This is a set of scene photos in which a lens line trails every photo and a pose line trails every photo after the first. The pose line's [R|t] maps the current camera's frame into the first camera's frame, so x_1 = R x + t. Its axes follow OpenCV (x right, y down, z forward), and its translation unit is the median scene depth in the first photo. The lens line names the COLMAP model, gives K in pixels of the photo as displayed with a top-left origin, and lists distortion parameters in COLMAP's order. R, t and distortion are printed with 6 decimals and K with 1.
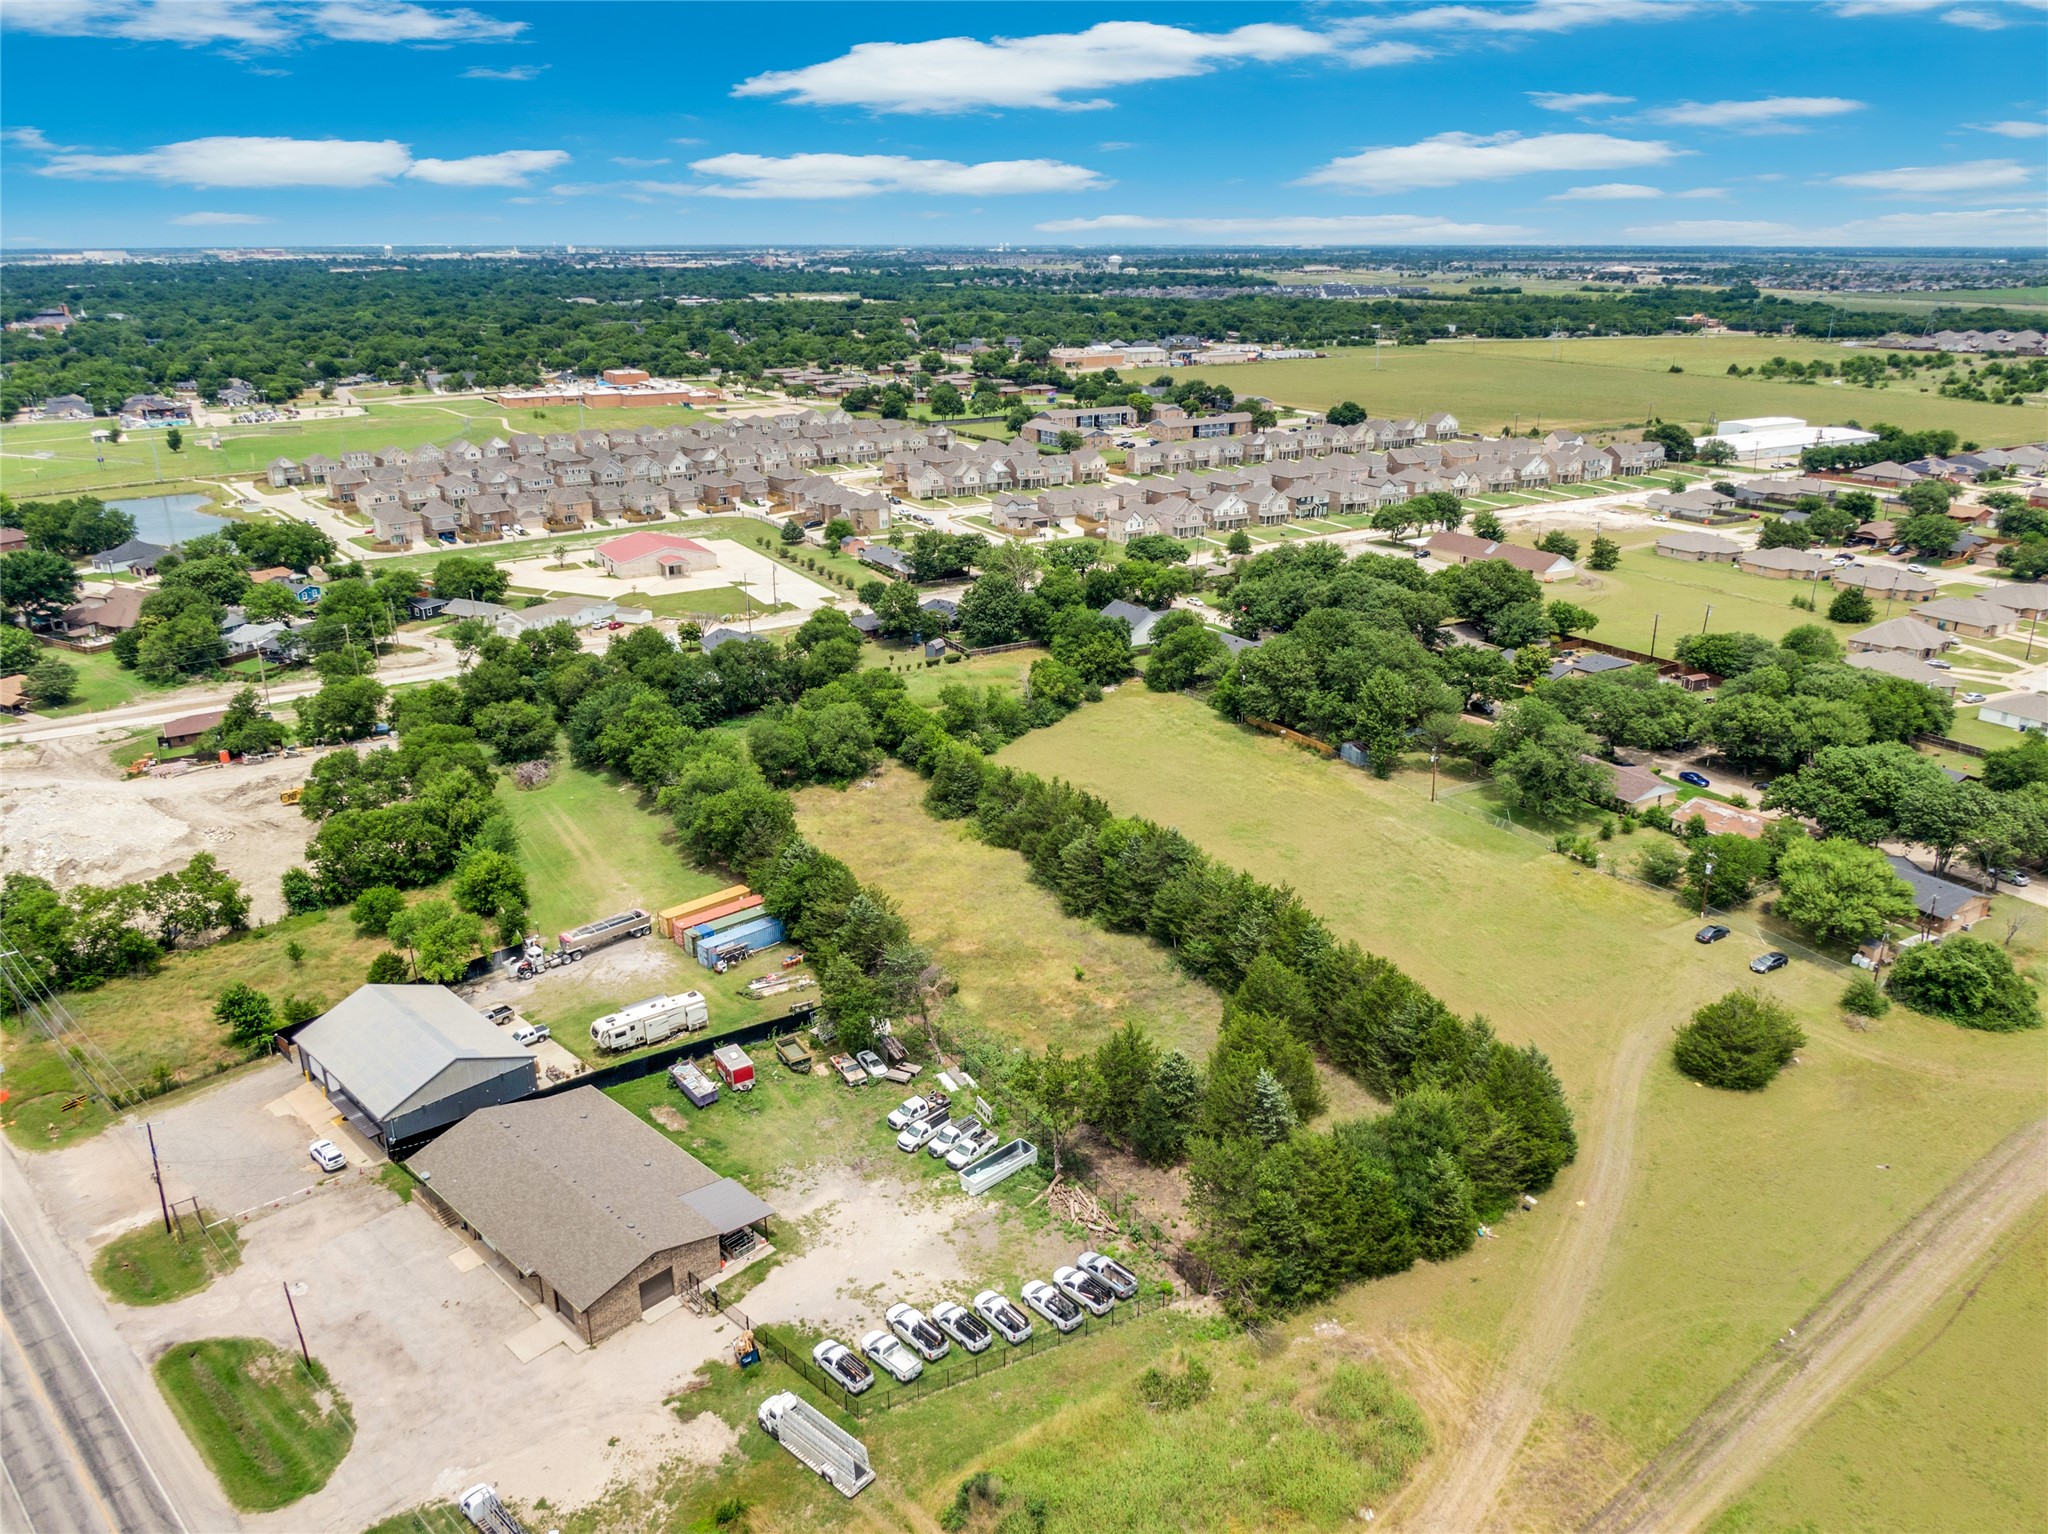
lens RADIAL K [[1442.3, 0, 1025.1], [0, 1442.3, 832.2], [0, 0, 1]] dist [0.068262, -0.135507]
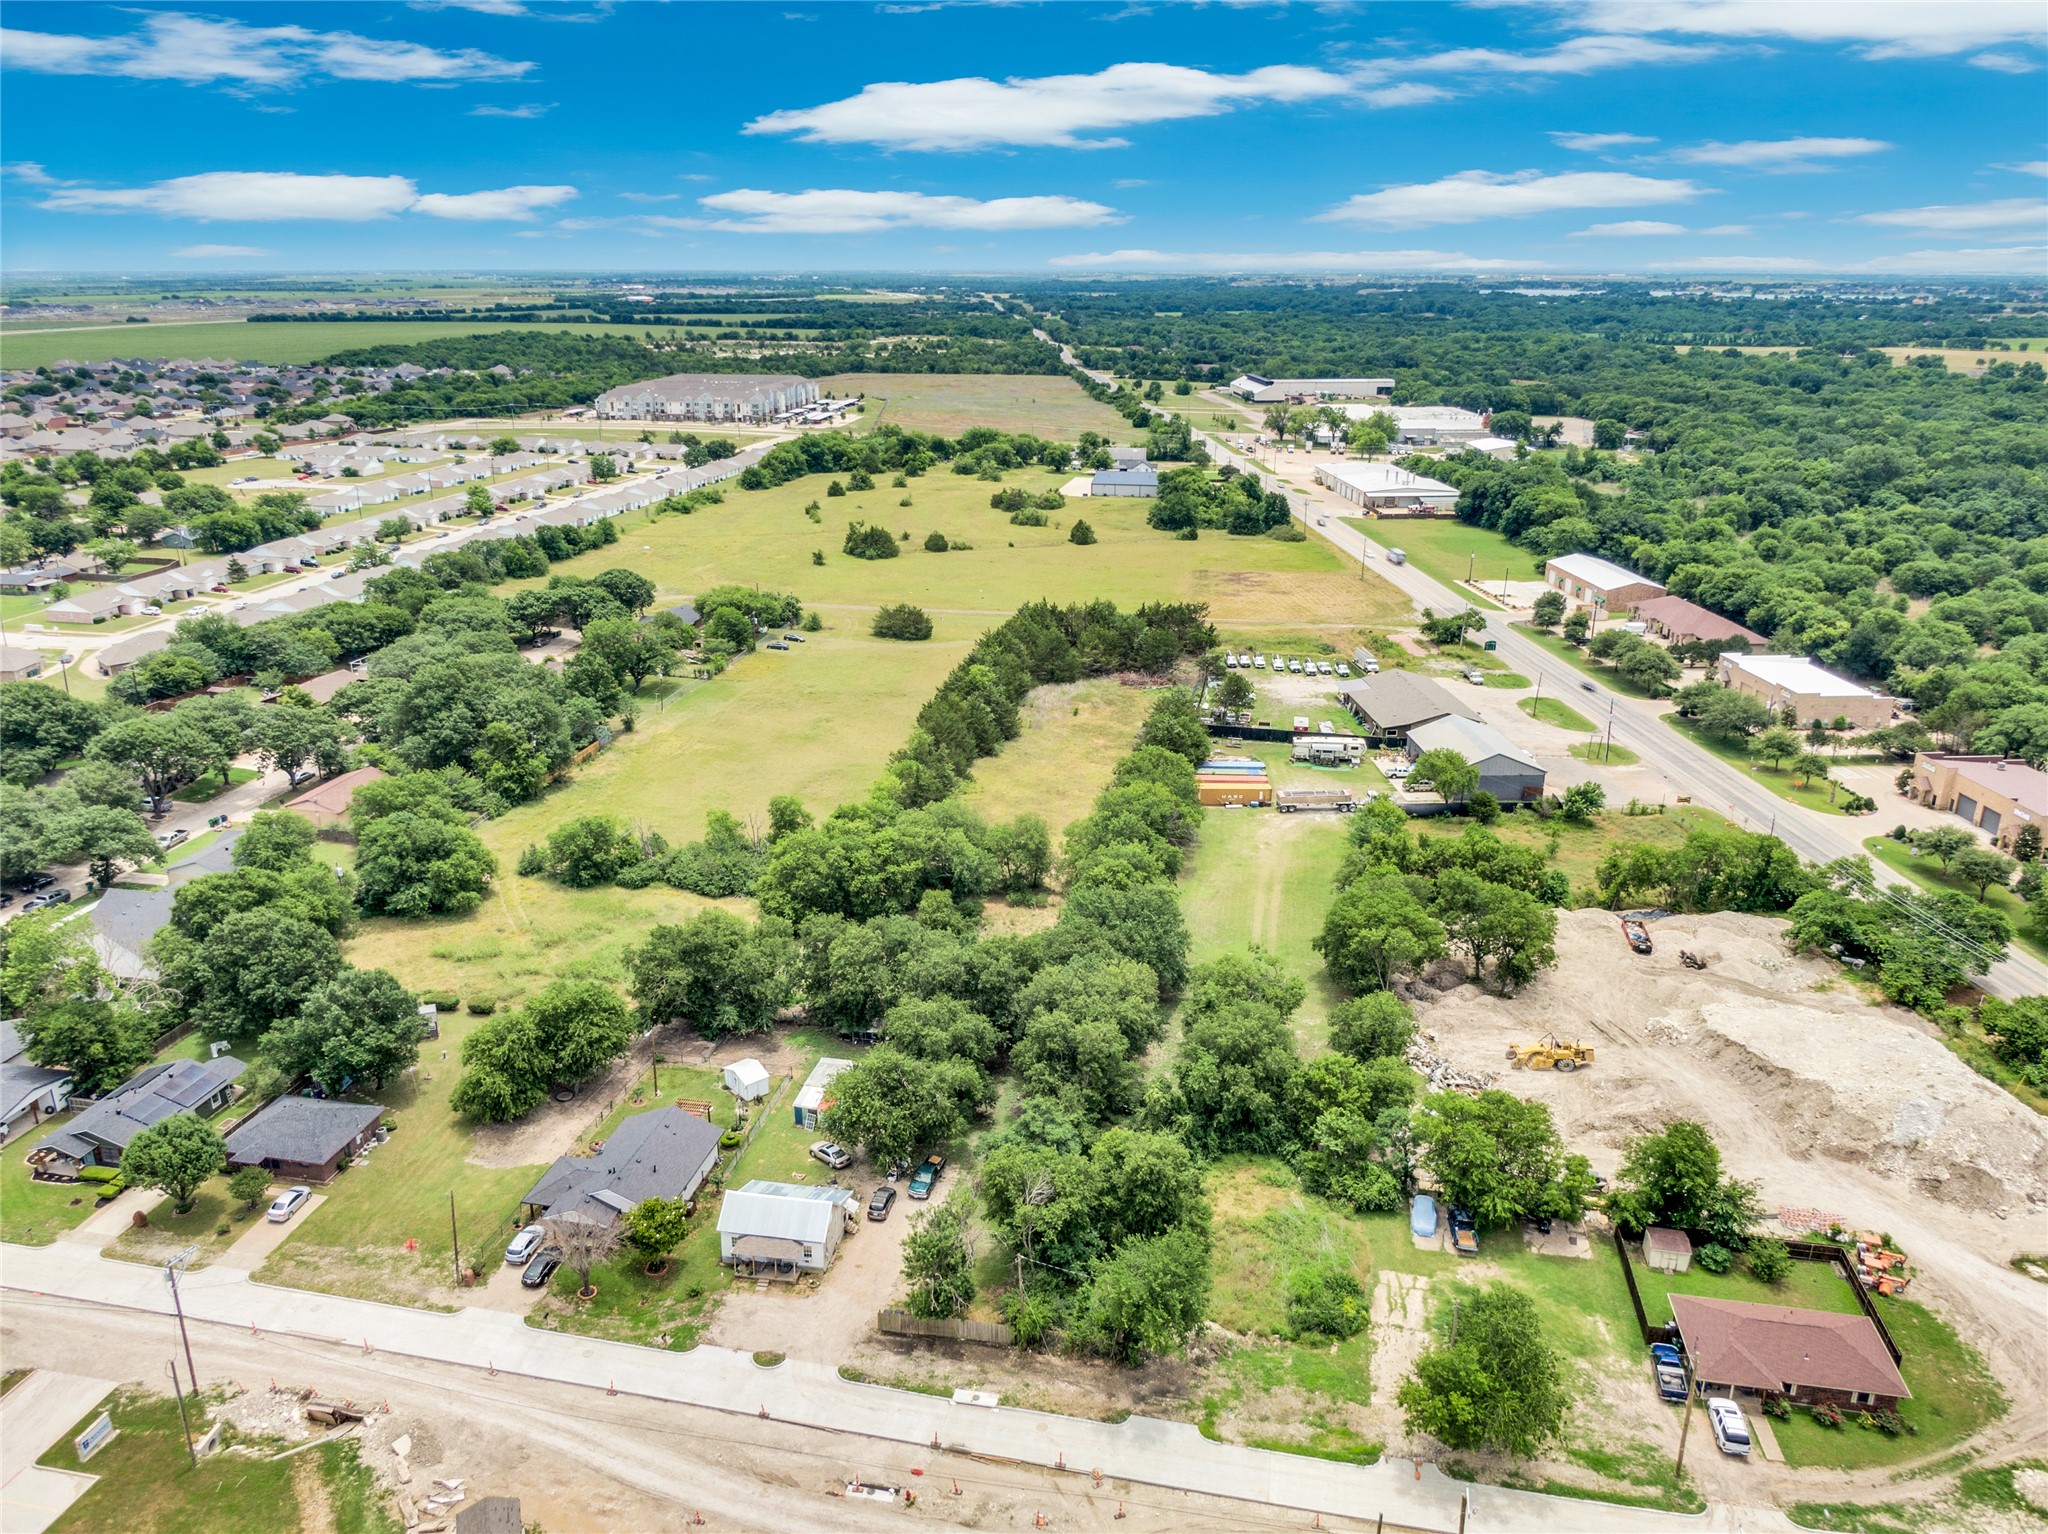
lens RADIAL K [[1463.6, 0, 1022.6], [0, 1463.6, 770.0], [0, 0, 1]] dist [0.039681, -0.066836]
pose [[-0.744131, -0.214641, 0.632612, -0.792571], [0.258806, 0.780396, 0.569211, -0.651004], [-0.615864, 0.587292, -0.525167, 1.593317]]
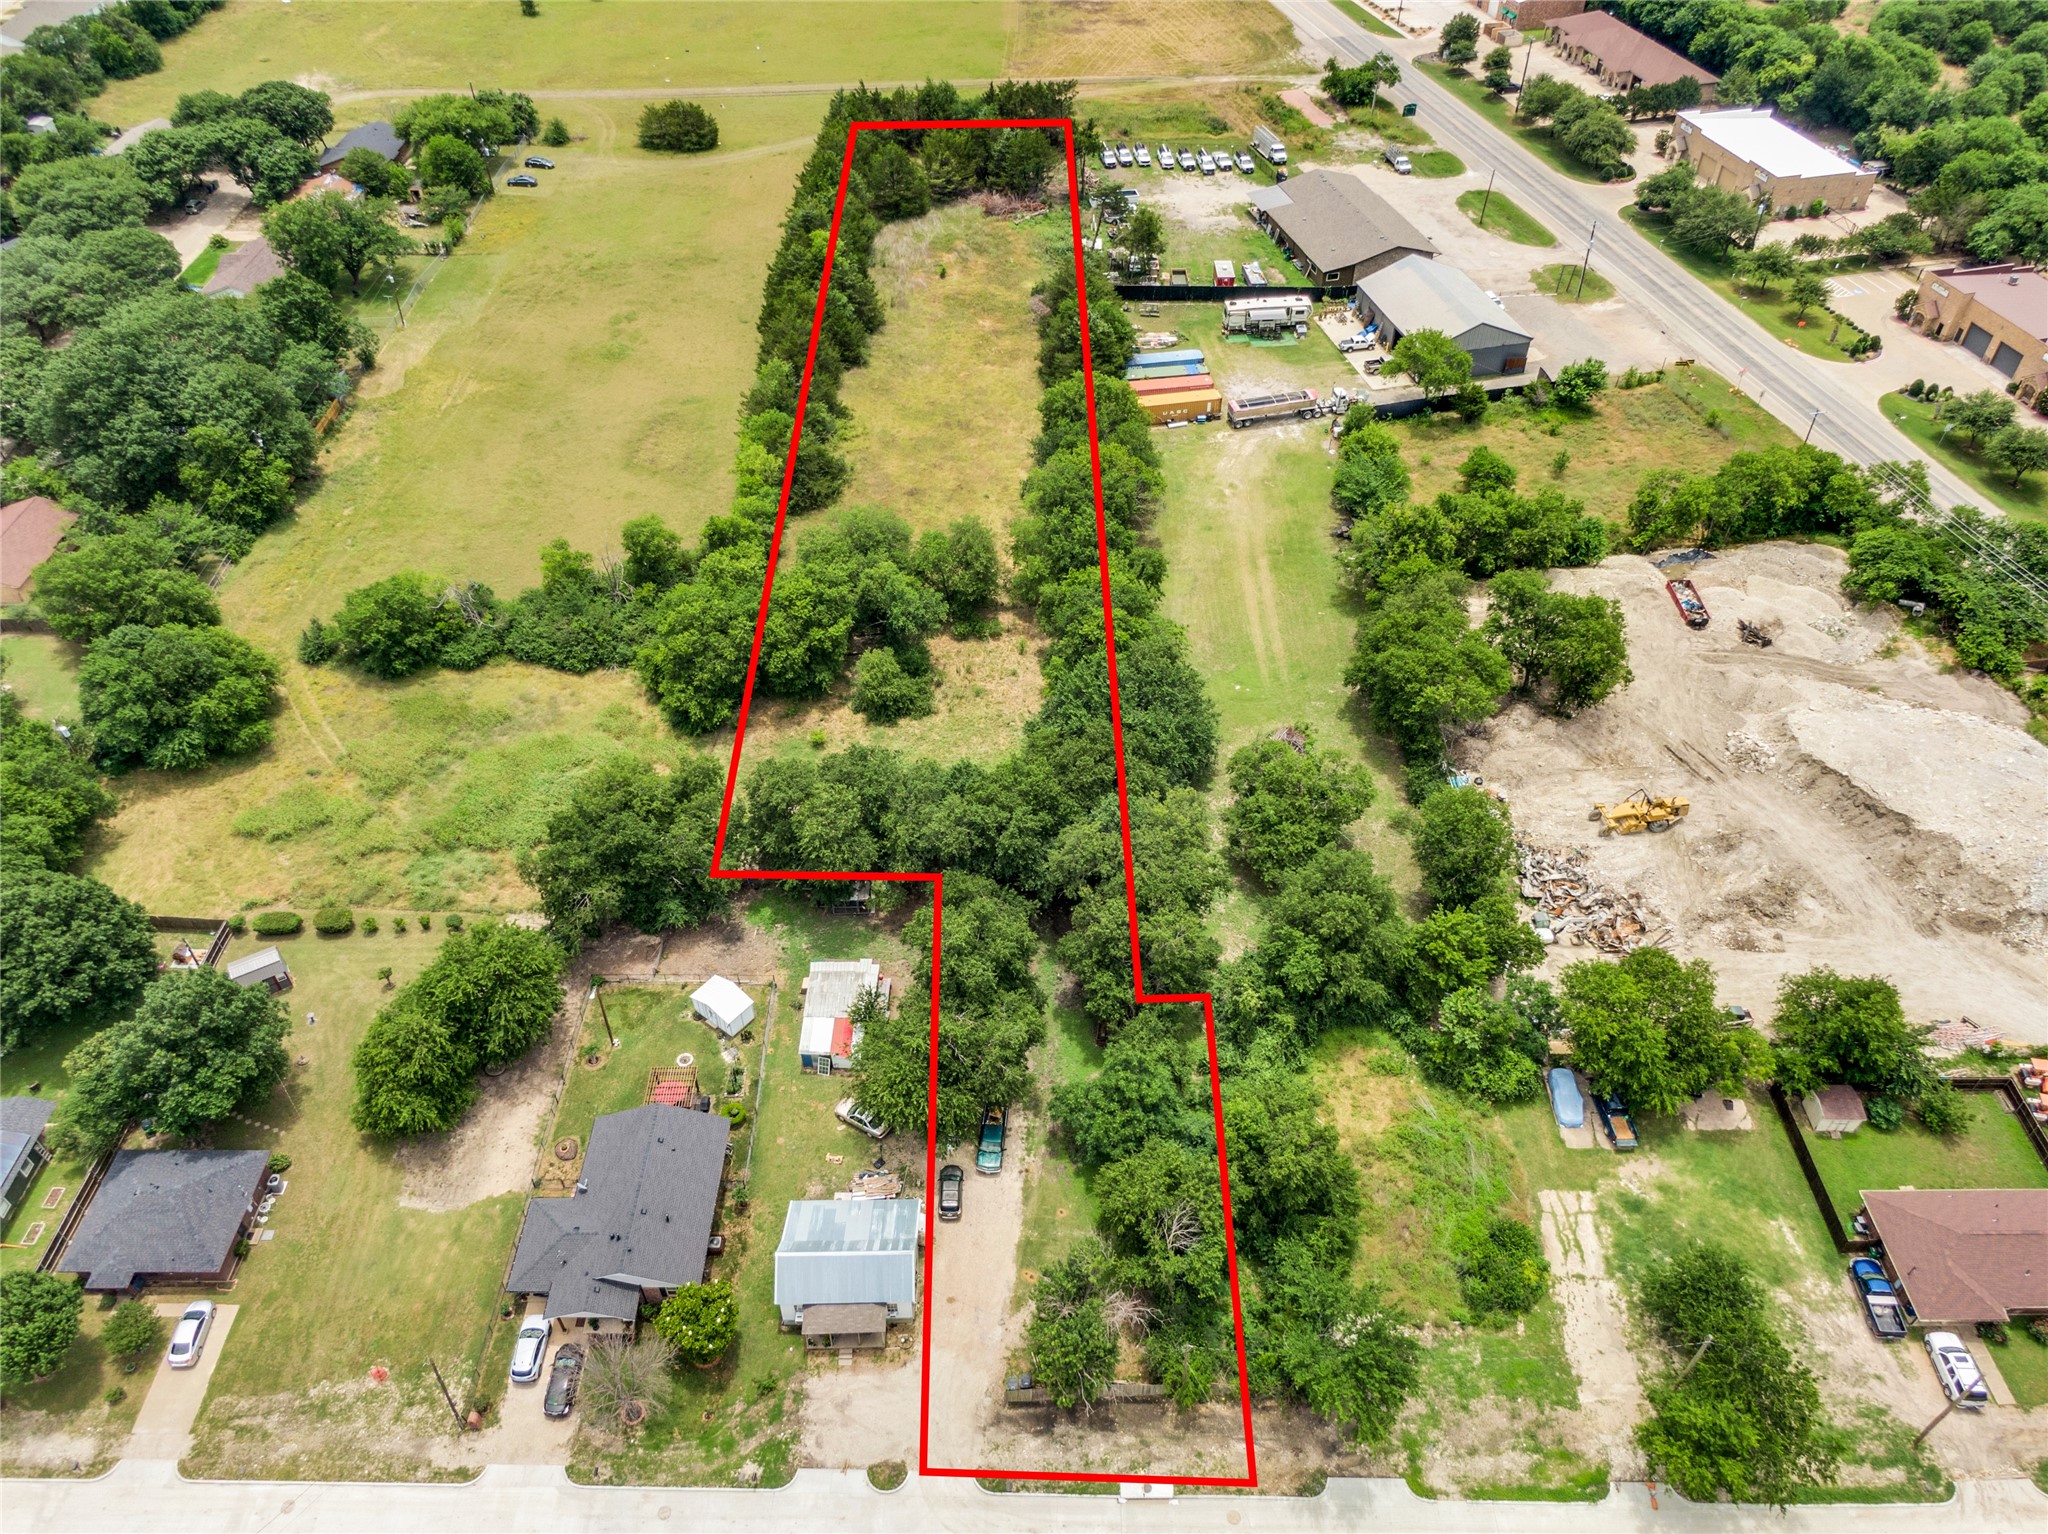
lens RADIAL K [[1479.8, 0, 1024.0], [0, 1479.8, 767.0], [0, 0, 1]] dist [0.005067, -0.010225]
pose [[-0.857525, -0.343968, 0.382539, -0.554907], [0.208313, 0.447738, 0.869561, -0.678935], [-0.470379, 0.825359, -0.312293, 1.432836]]
